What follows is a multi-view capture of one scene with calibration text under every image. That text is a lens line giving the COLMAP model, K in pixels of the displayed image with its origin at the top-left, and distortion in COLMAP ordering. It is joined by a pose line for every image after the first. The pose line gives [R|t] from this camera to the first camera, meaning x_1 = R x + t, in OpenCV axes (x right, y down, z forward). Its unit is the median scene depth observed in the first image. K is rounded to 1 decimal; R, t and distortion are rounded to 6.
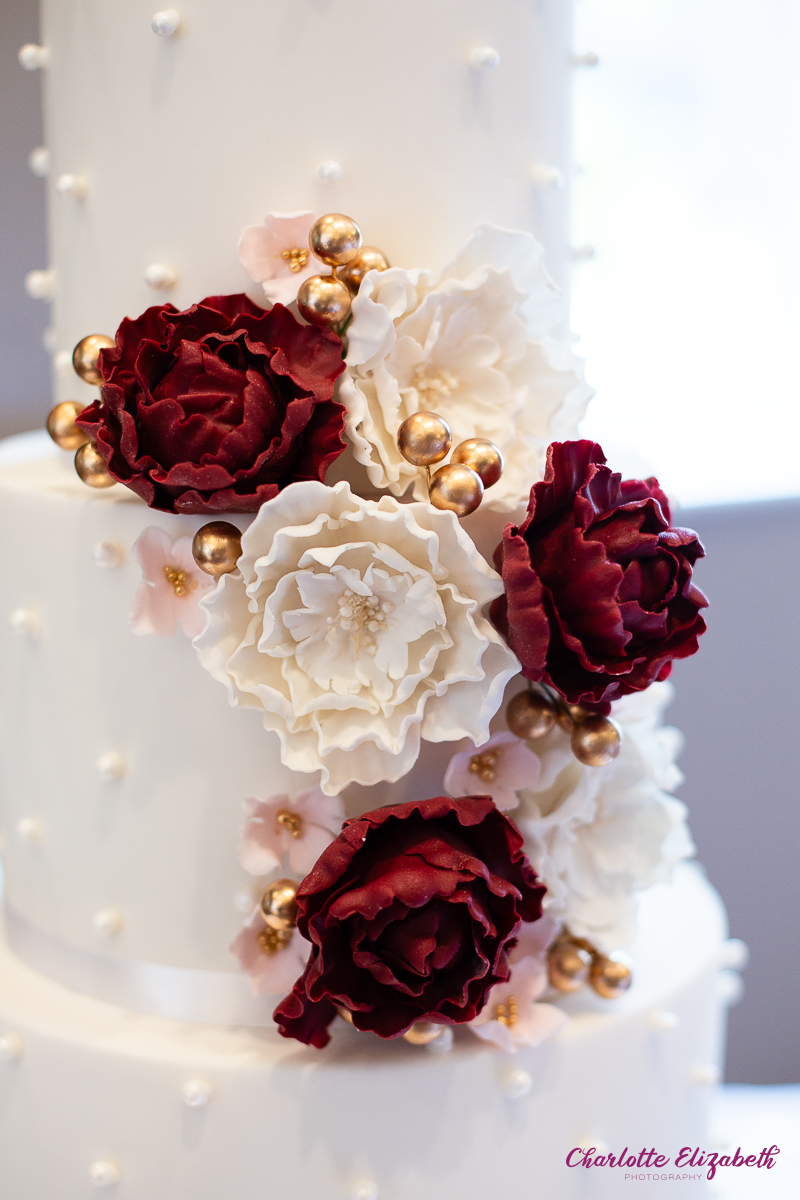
lens RADIAL K [[1937.7, 0, 396.5], [0, 1937.7, 598.9], [0, 0, 1]] dist [-0.176784, 0.000000]
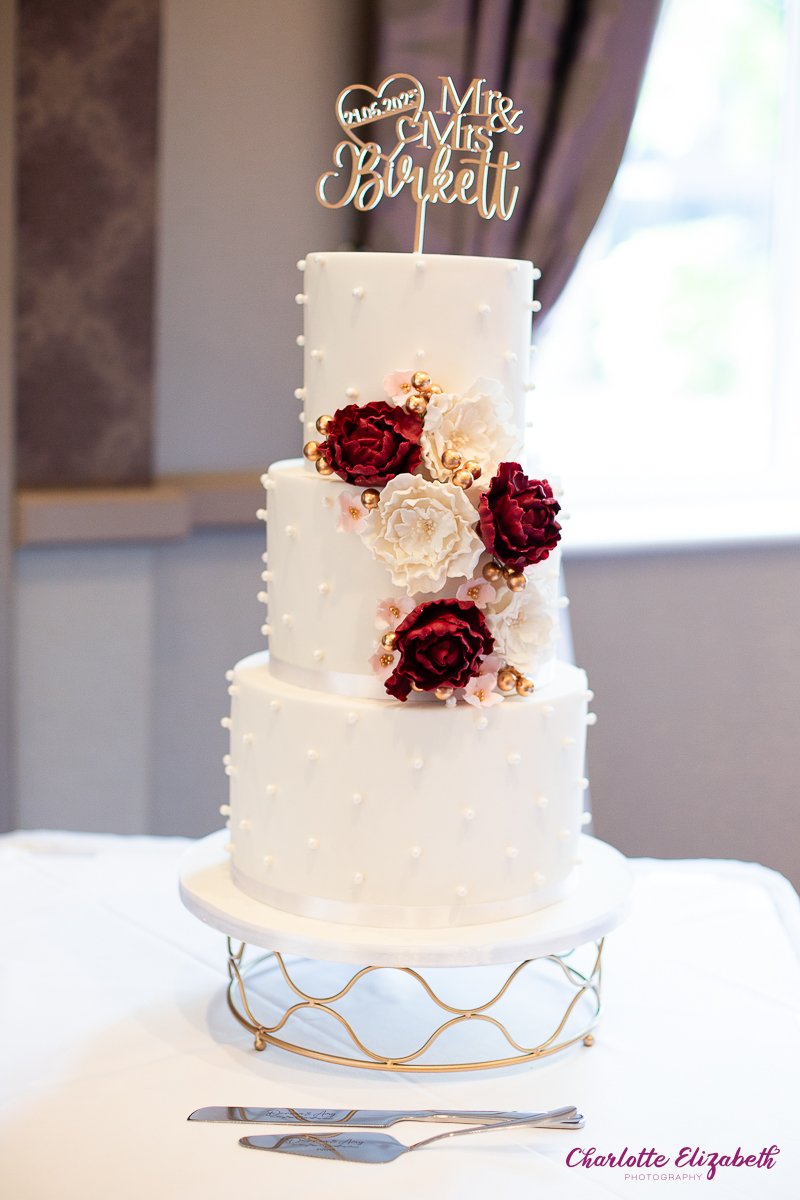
lens RADIAL K [[1937.7, 0, 402.7], [0, 1937.7, 598.6], [0, 0, 1]] dist [-0.176784, 0.000000]
pose [[0.996751, 0.037094, -0.071494, 0.138539], [-0.040465, 0.998108, -0.046288, 0.221755], [0.069642, 0.049031, 0.996366, -1.550529]]
